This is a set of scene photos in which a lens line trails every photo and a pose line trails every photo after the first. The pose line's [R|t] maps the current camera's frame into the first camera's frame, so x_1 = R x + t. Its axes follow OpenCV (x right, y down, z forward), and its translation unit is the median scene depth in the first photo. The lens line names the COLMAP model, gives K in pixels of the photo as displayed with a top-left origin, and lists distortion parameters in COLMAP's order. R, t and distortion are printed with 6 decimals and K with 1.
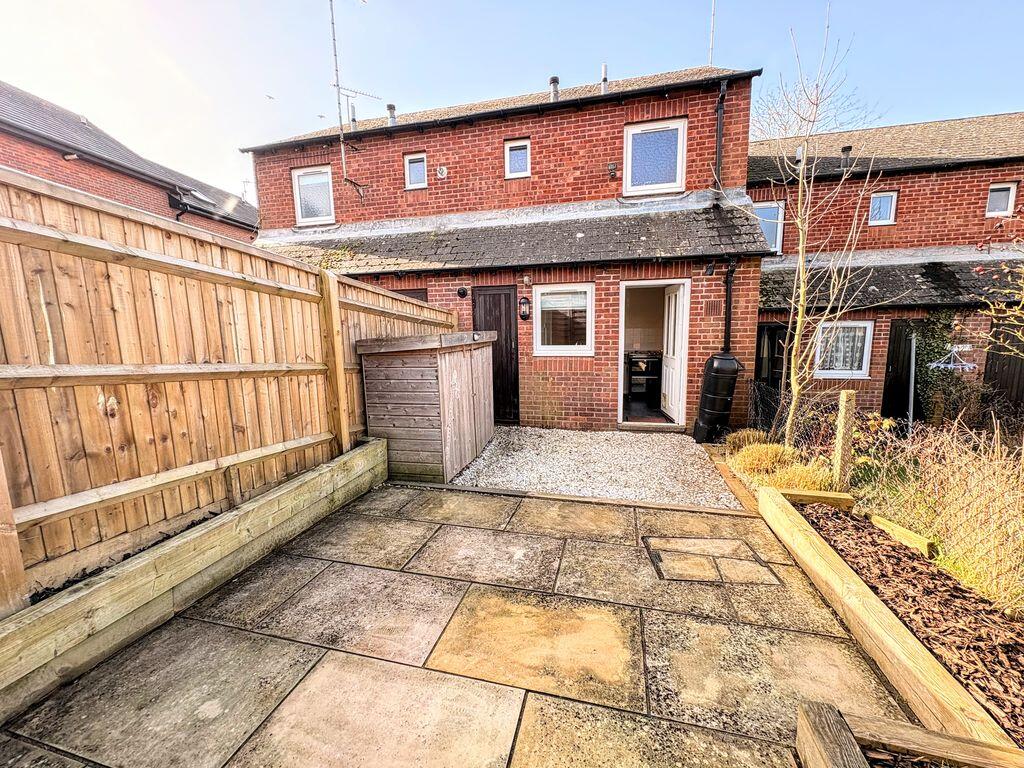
lens RADIAL K [[407.3, 0, 511.4], [0, 407.3, 385.1], [0, 0, 1]] dist [-0.000875, -0.000150]
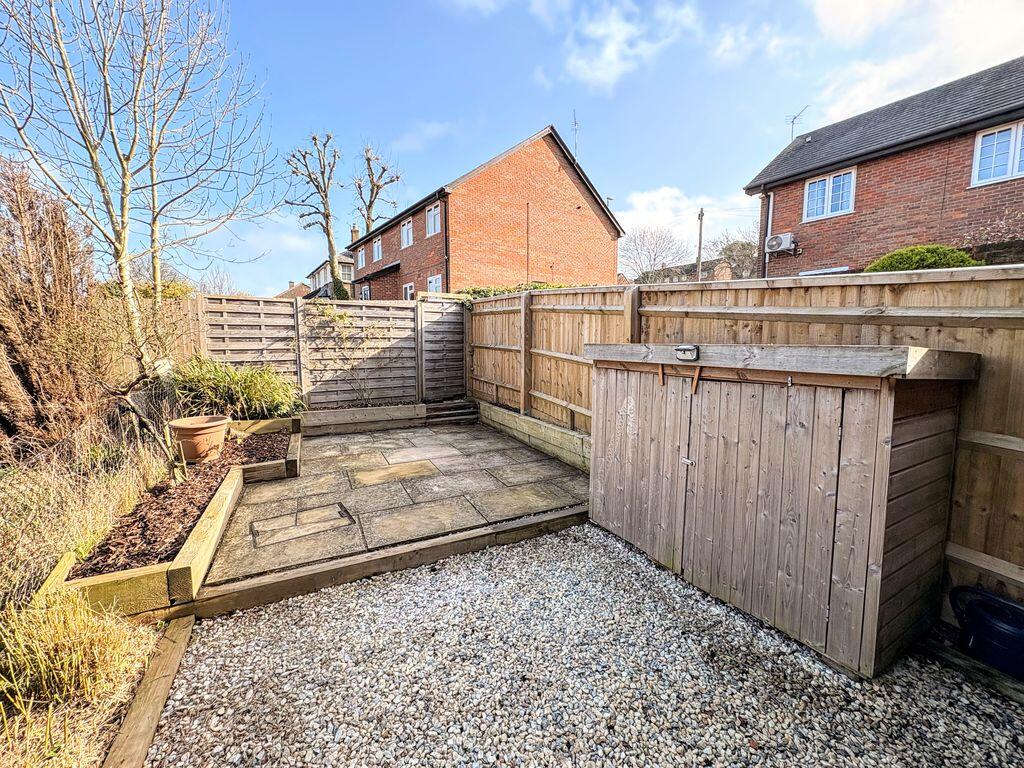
lens RADIAL K [[407.3, 0, 513.3], [0, 407.3, 381.2], [0, 0, 1]] dist [-0.000875, -0.000150]
pose [[-0.750736, 0.081904, -0.655505, 0.781326], [-0.078434, 0.974214, 0.211555, -0.324108], [0.655929, 0.210236, -0.724954, 2.259614]]
